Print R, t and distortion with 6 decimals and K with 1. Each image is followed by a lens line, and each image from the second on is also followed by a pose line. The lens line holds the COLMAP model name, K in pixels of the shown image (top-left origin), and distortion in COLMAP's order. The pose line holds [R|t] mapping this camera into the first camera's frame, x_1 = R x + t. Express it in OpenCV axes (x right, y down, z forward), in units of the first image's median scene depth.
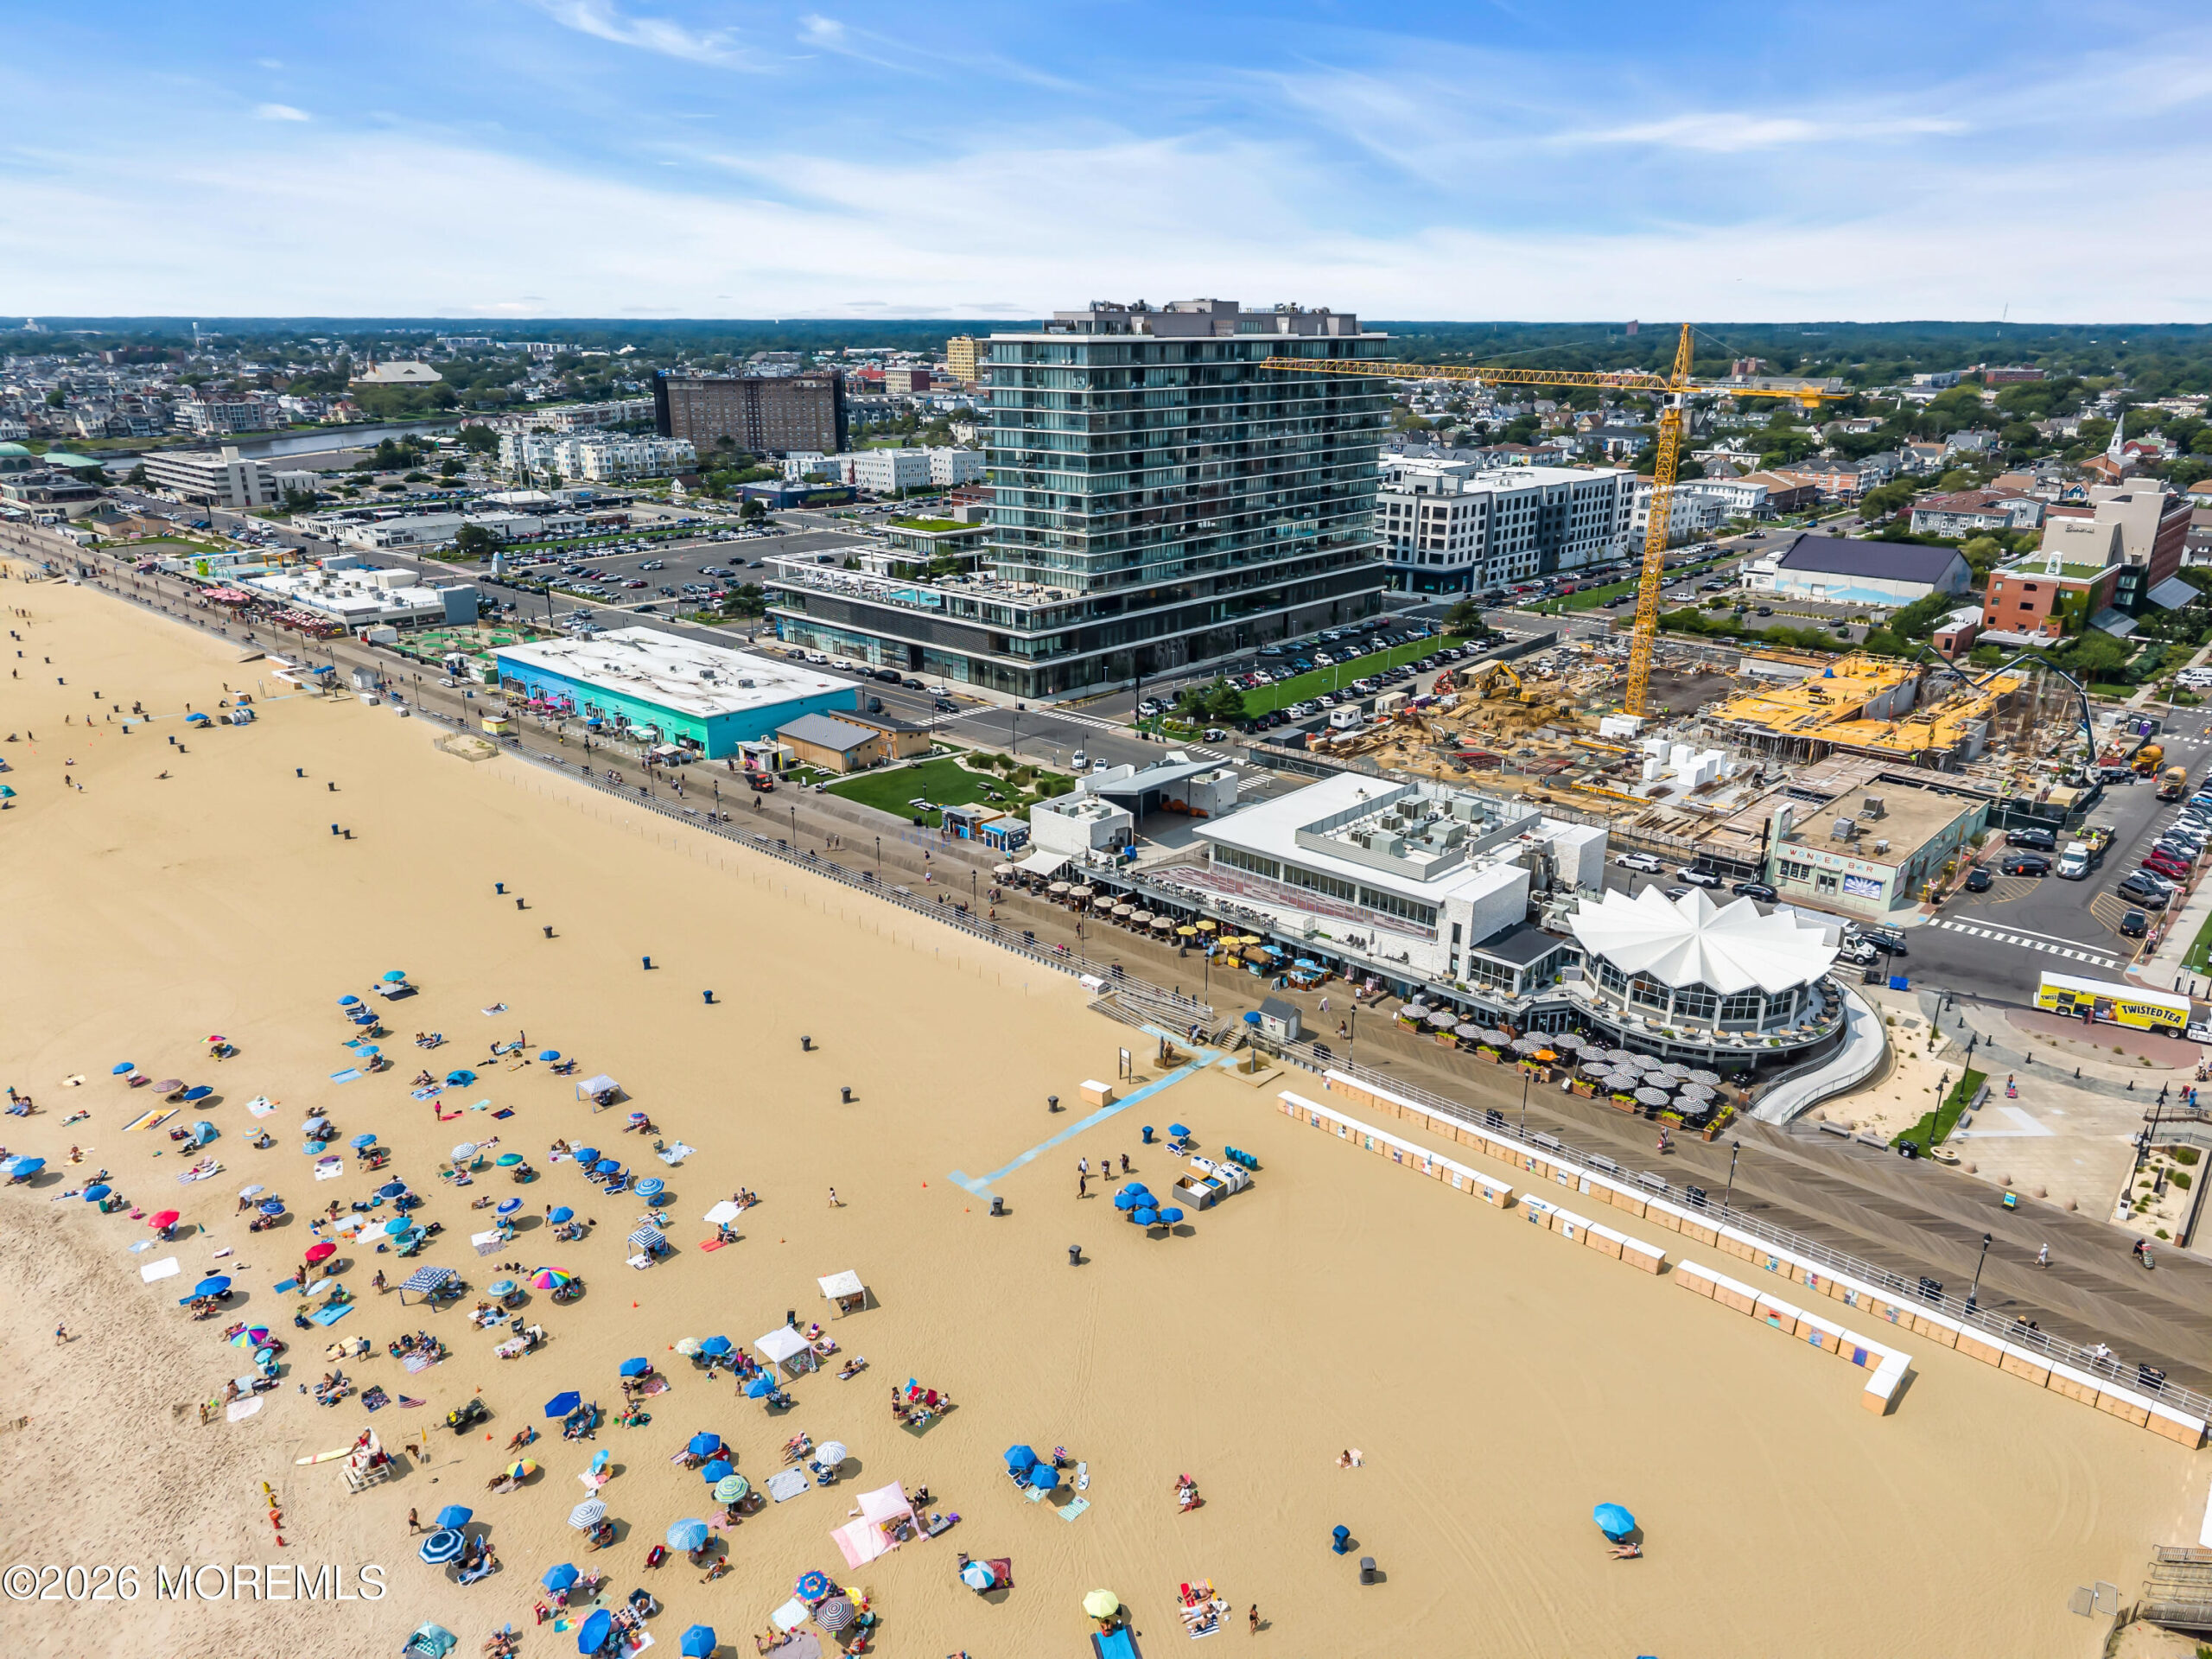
lens RADIAL K [[1473.3, 0, 1111.7], [0, 1473.3, 824.3], [0, 0, 1]] dist [0.018511, -0.018409]
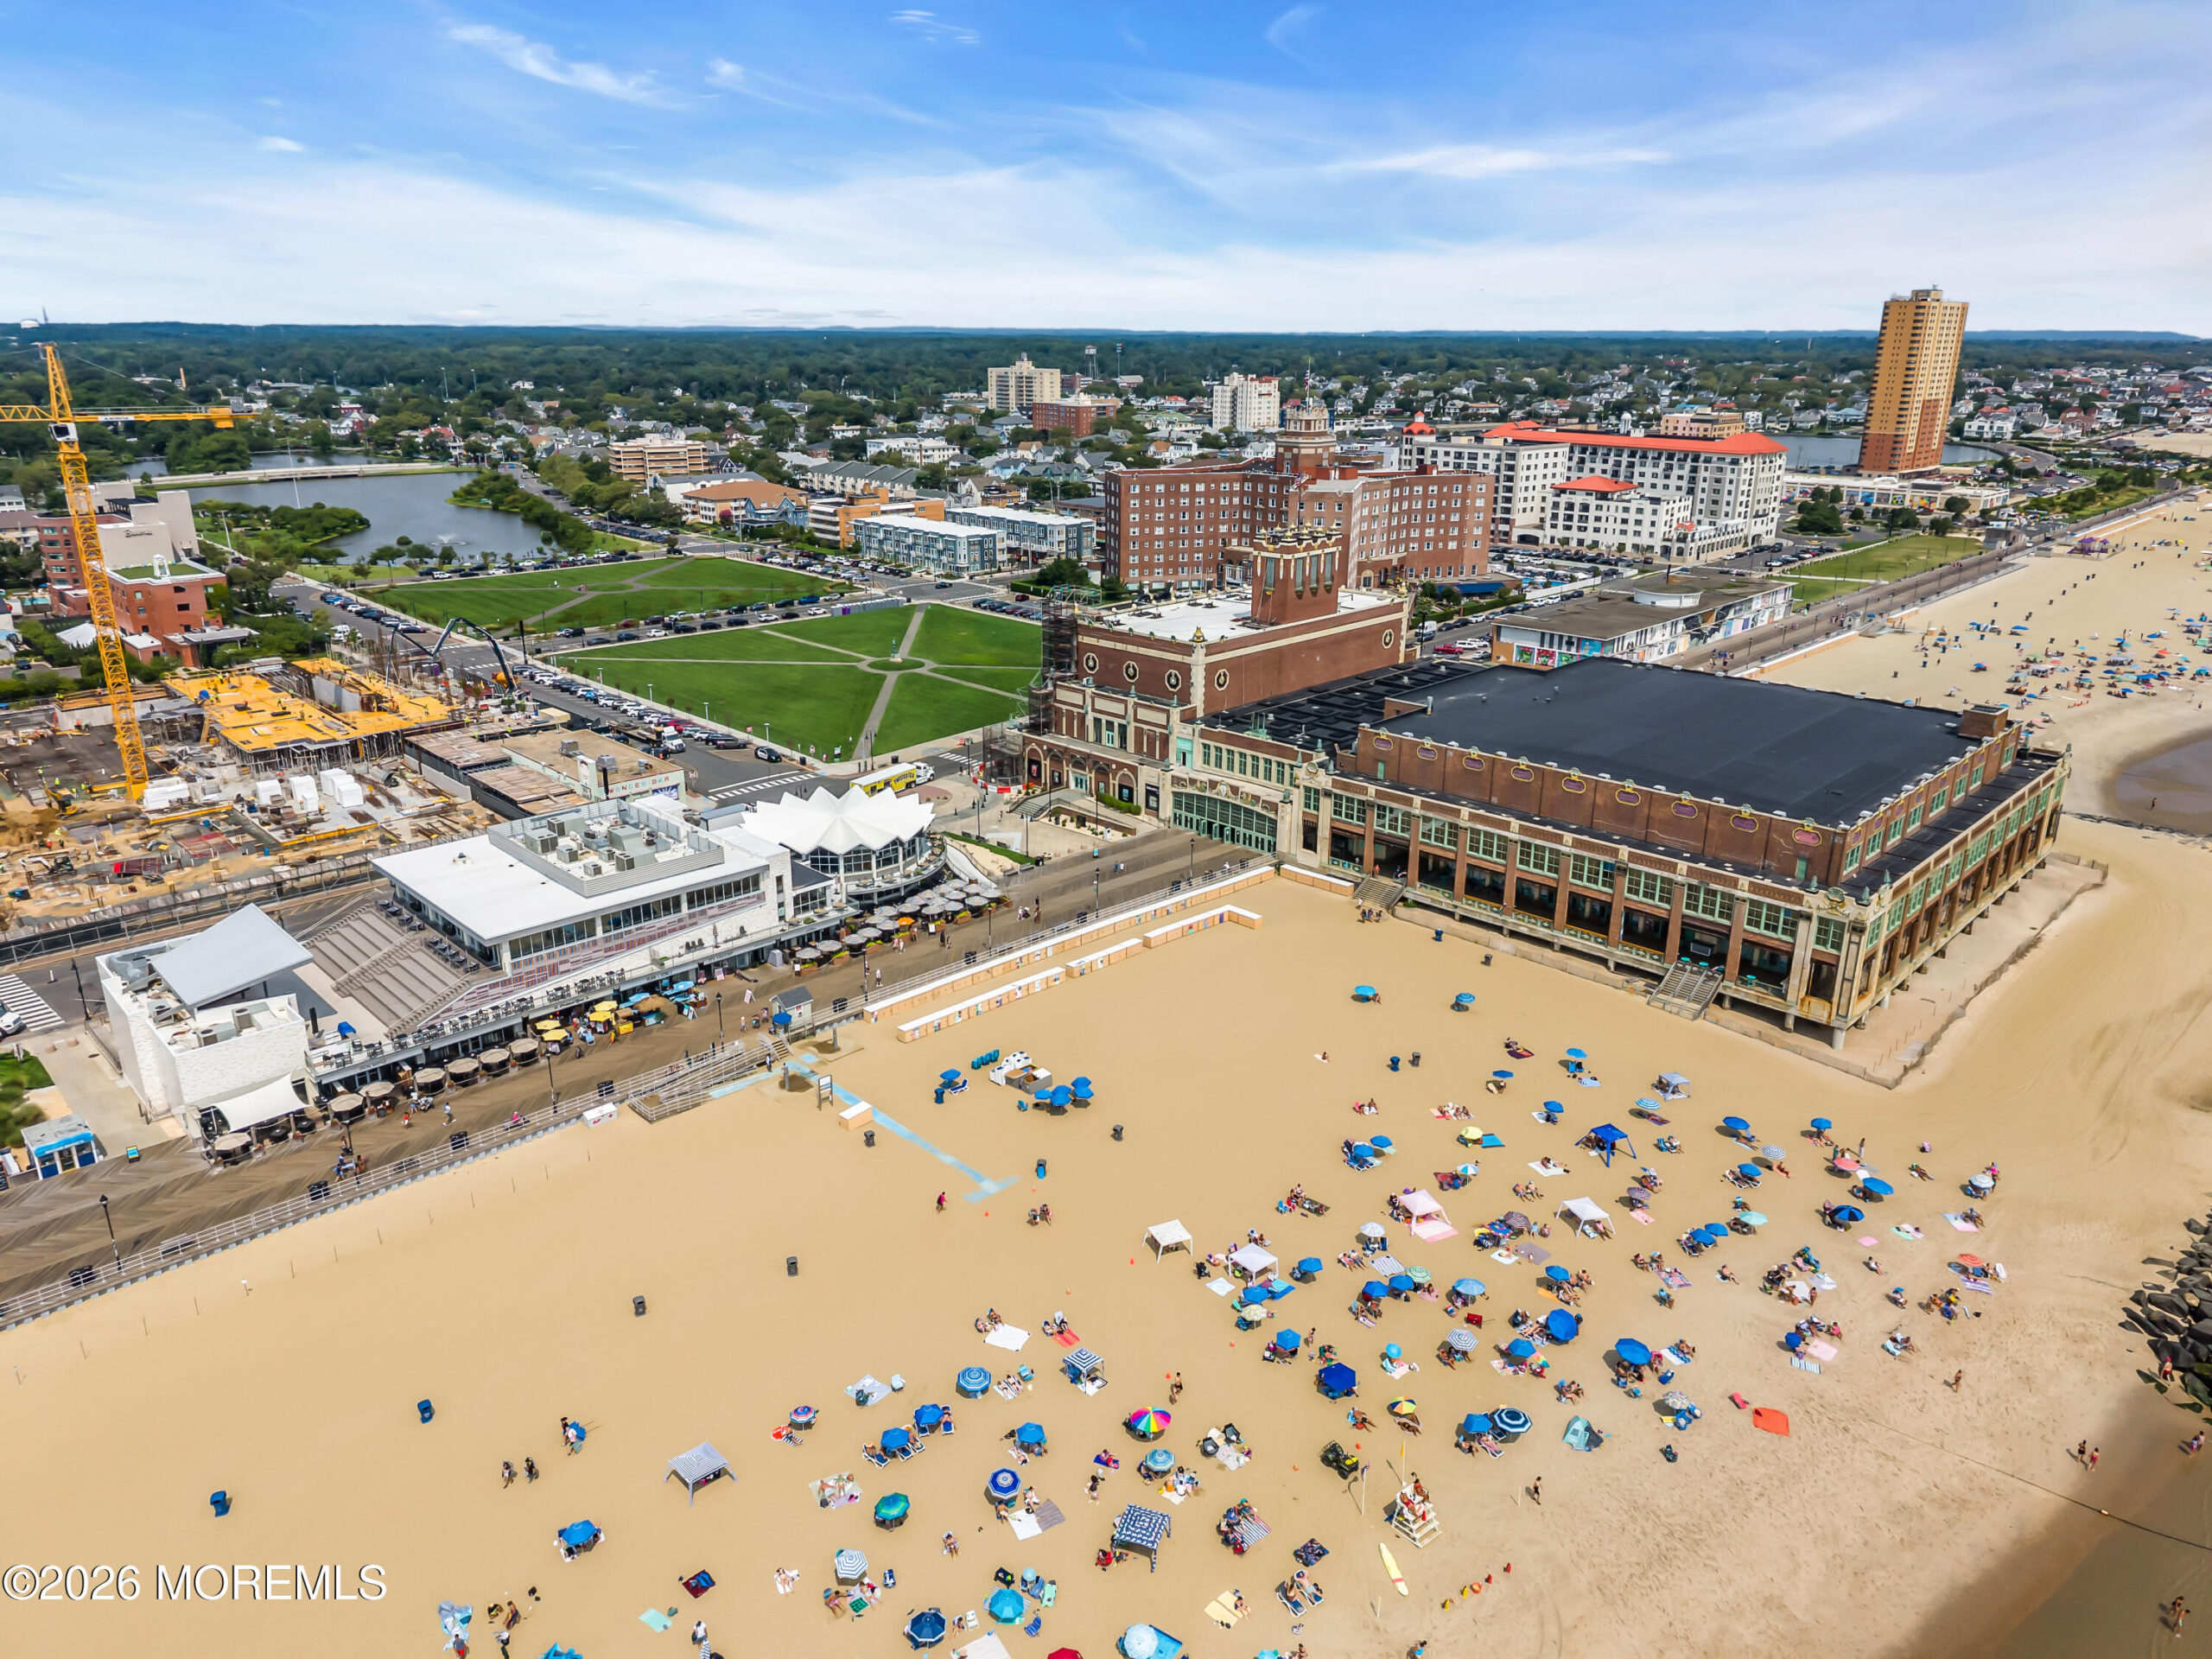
lens RADIAL K [[1476.0, 0, 1101.8], [0, 1476.0, 801.9], [0, 0, 1]] dist [0.016487, -0.014790]
pose [[0.064927, -0.307622, 0.949291, -0.451155], [0.319707, 0.907566, 0.272234, -0.119105], [-0.945289, 0.285820, 0.157274, 0.308405]]
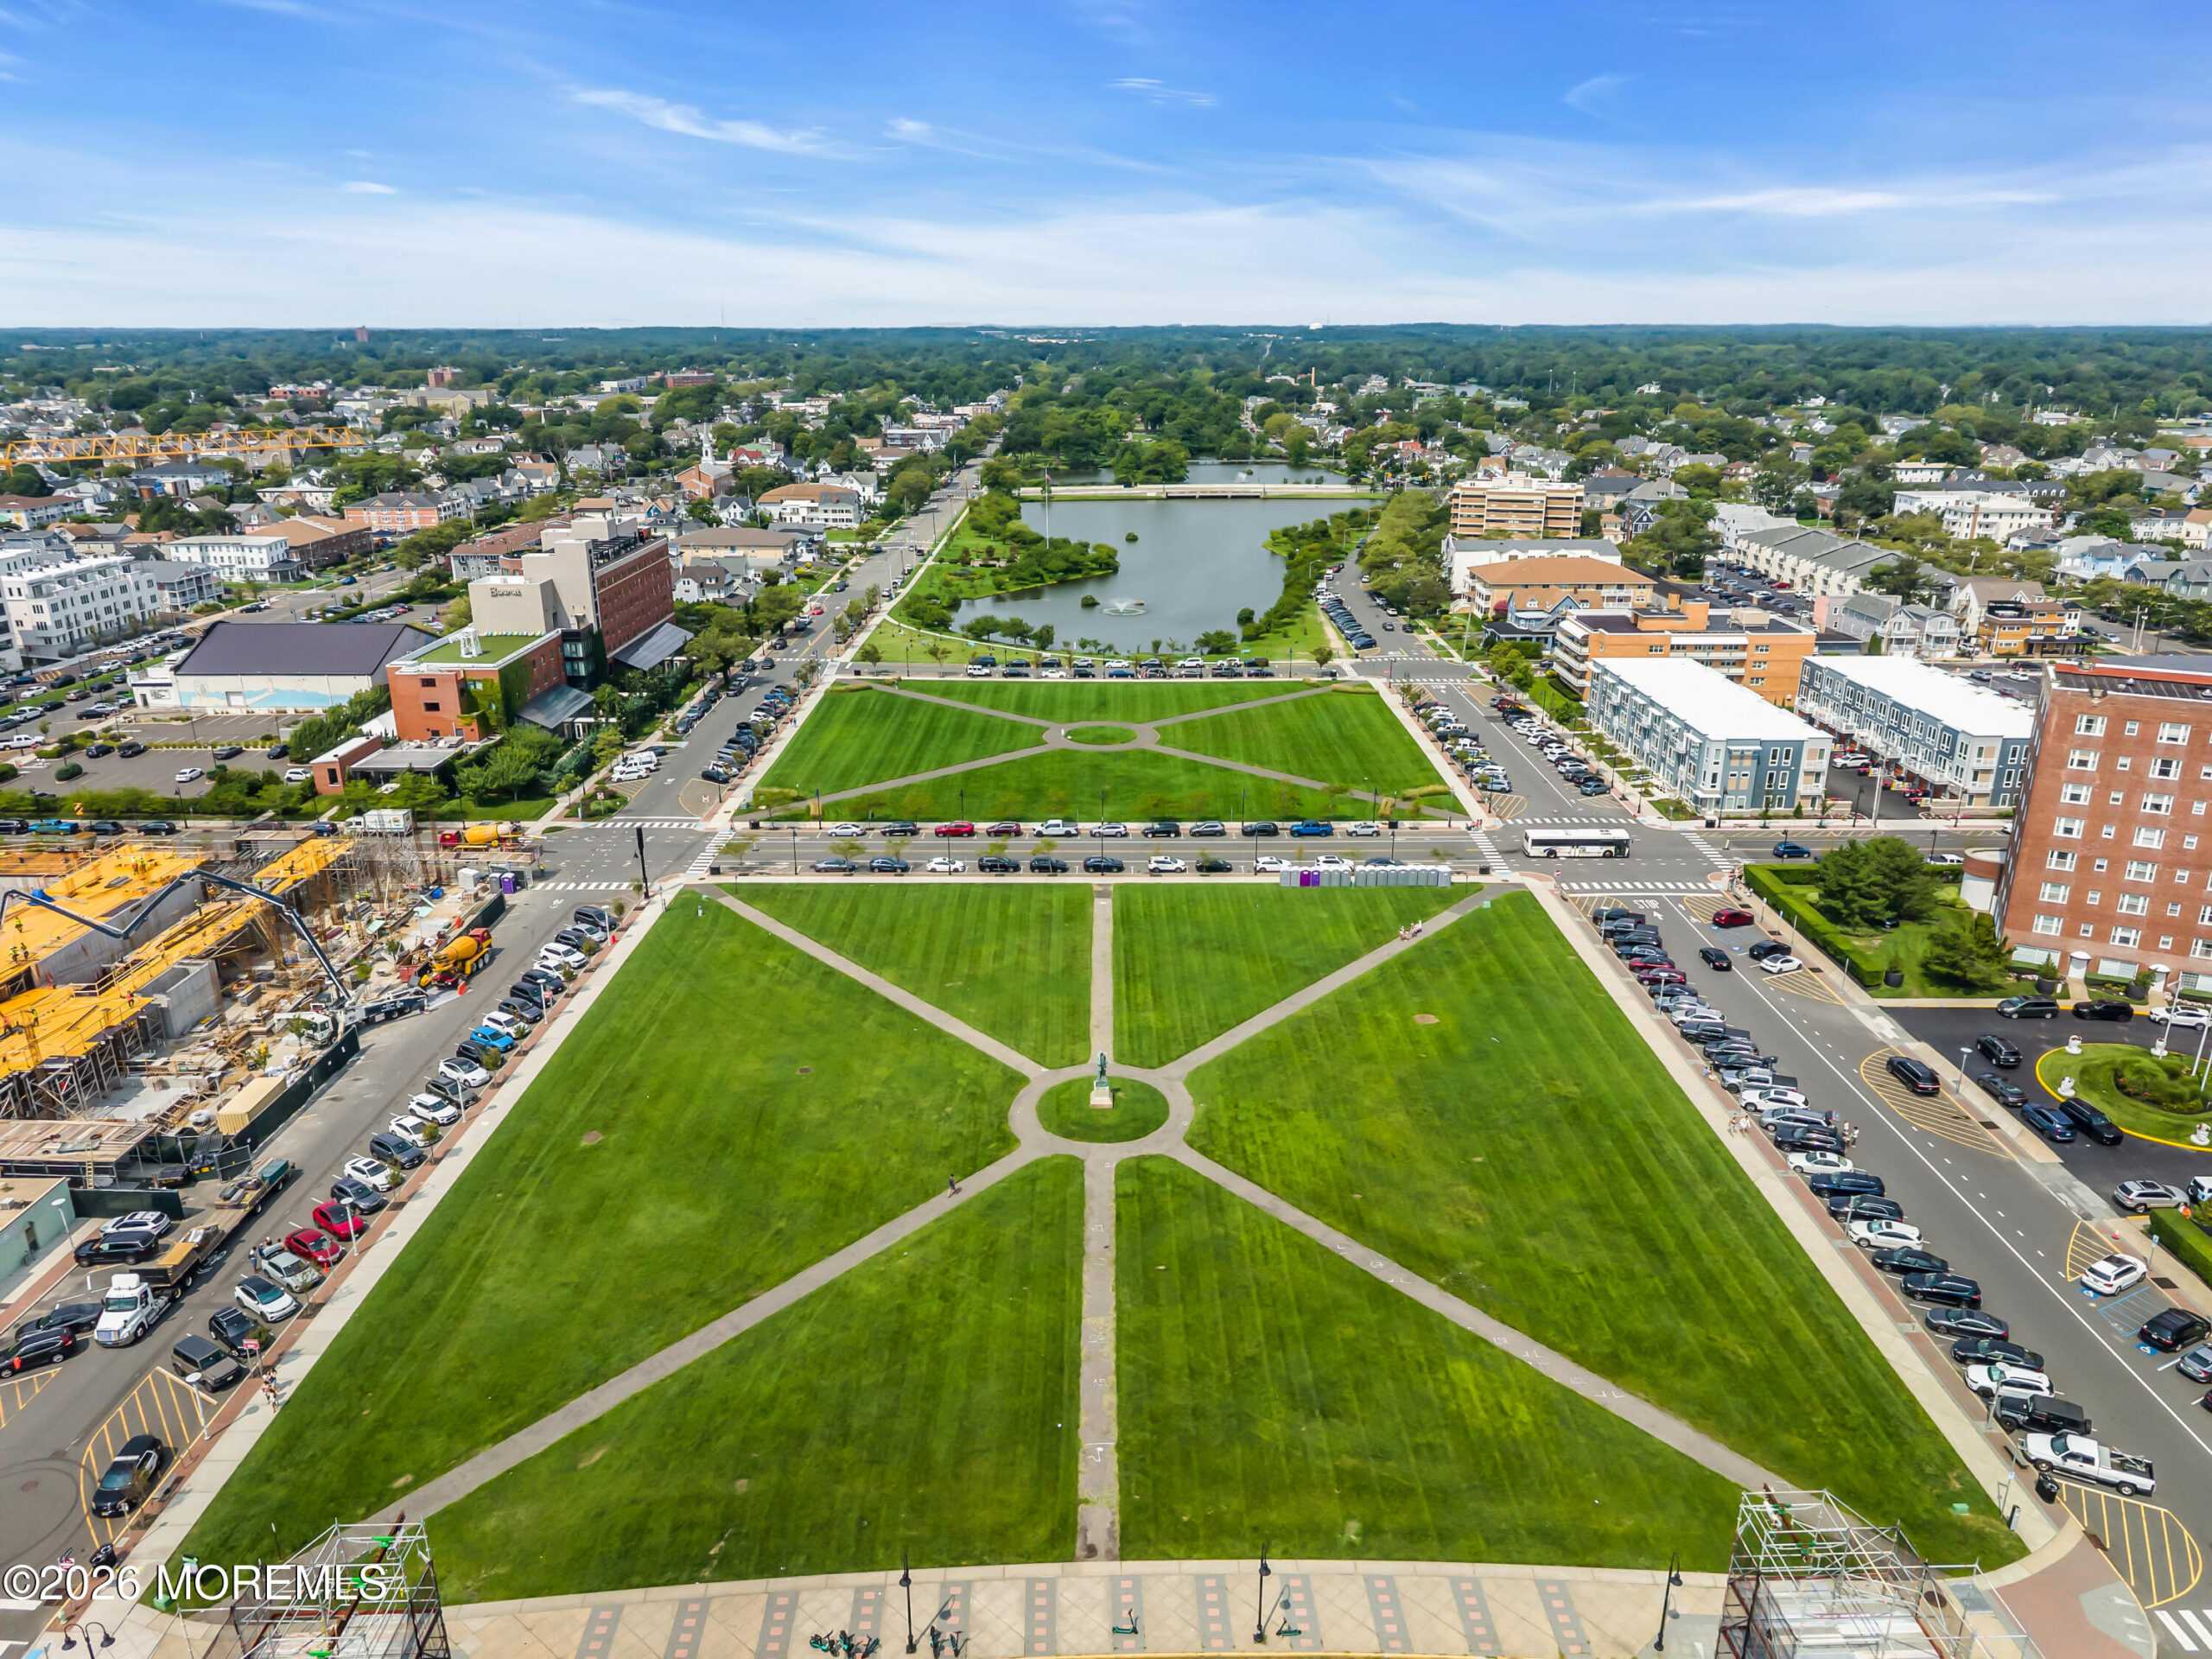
lens RADIAL K [[1473.3, 0, 1111.7], [0, 1473.3, 824.3], [0, 0, 1]] dist [0.018511, -0.018409]
pose [[0.731560, -0.222395, 0.644484, 0.436904], [0.224332, 0.971183, 0.080489, -0.083592], [-0.643813, 0.085696, 0.760369, 0.226239]]
